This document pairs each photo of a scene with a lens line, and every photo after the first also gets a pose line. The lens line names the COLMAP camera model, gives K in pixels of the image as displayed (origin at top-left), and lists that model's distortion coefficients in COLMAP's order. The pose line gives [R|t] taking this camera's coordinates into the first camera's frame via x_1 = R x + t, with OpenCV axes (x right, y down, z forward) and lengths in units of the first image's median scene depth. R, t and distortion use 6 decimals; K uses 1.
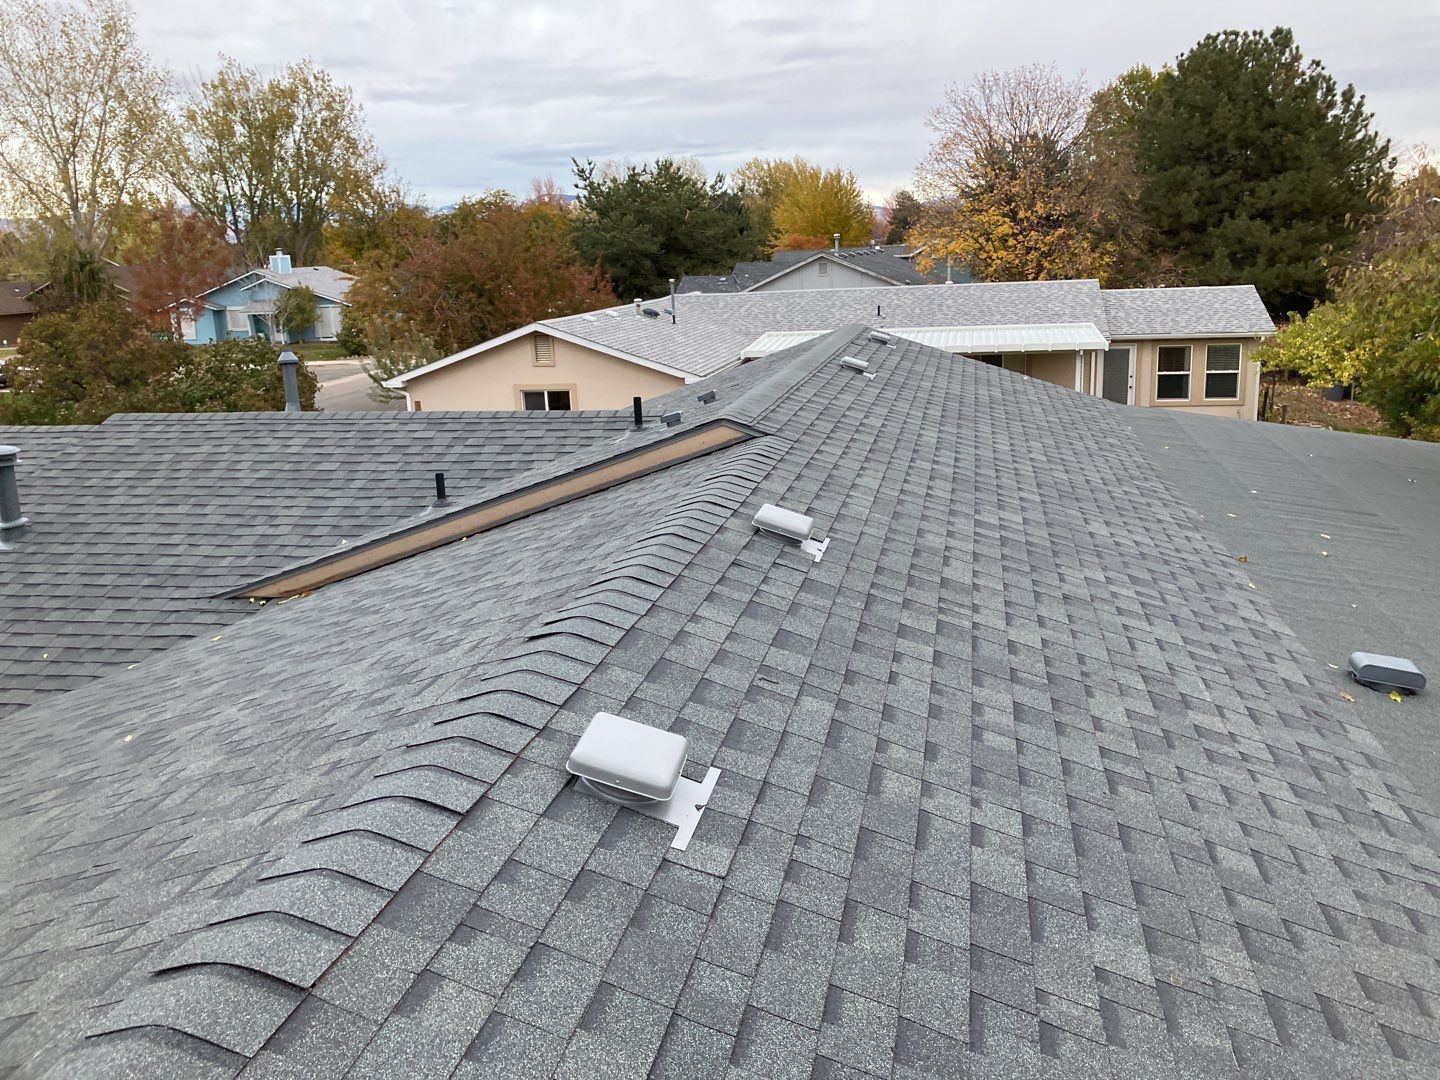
lens RADIAL K [[1150.5, 0, 724.1], [0, 1150.5, 539.5], [0, 0, 1]] dist [0.009868, -0.014710]
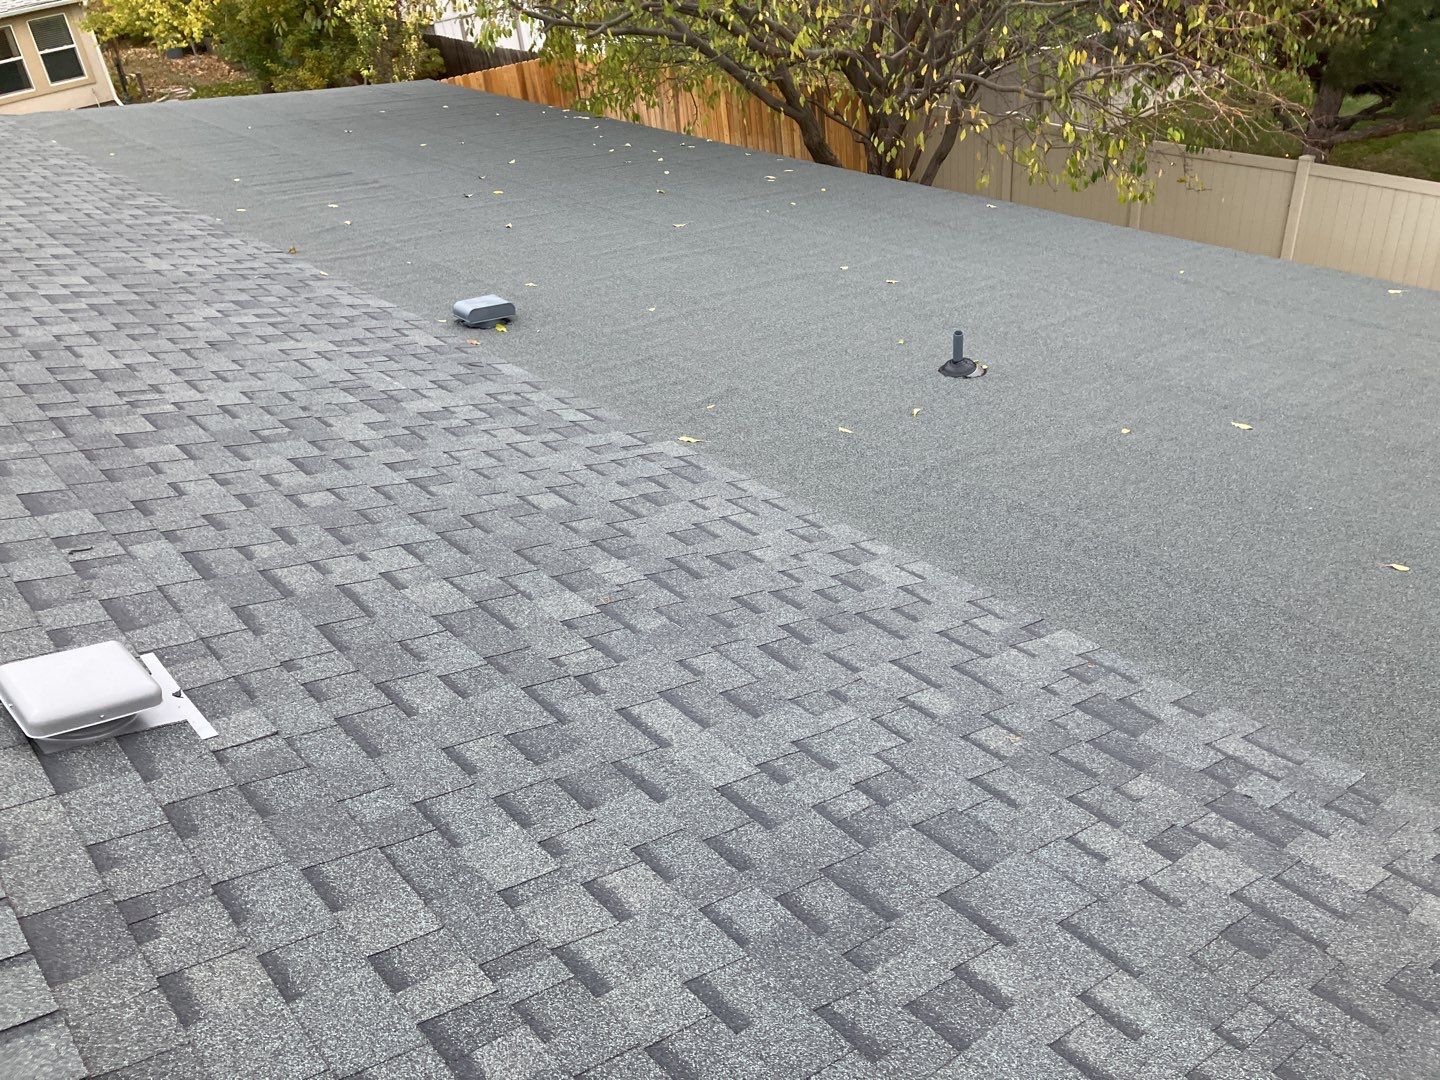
lens RADIAL K [[1150.5, 0, 720.5], [0, 1150.5, 540.9], [0, 0, 1]] dist [0.009868, -0.014710]
pose [[0.611643, -0.457389, 0.645515, -0.252217], [0.269896, 0.887623, 0.373204, -0.088056], [-0.743673, -0.054046, 0.666356, 0.059254]]
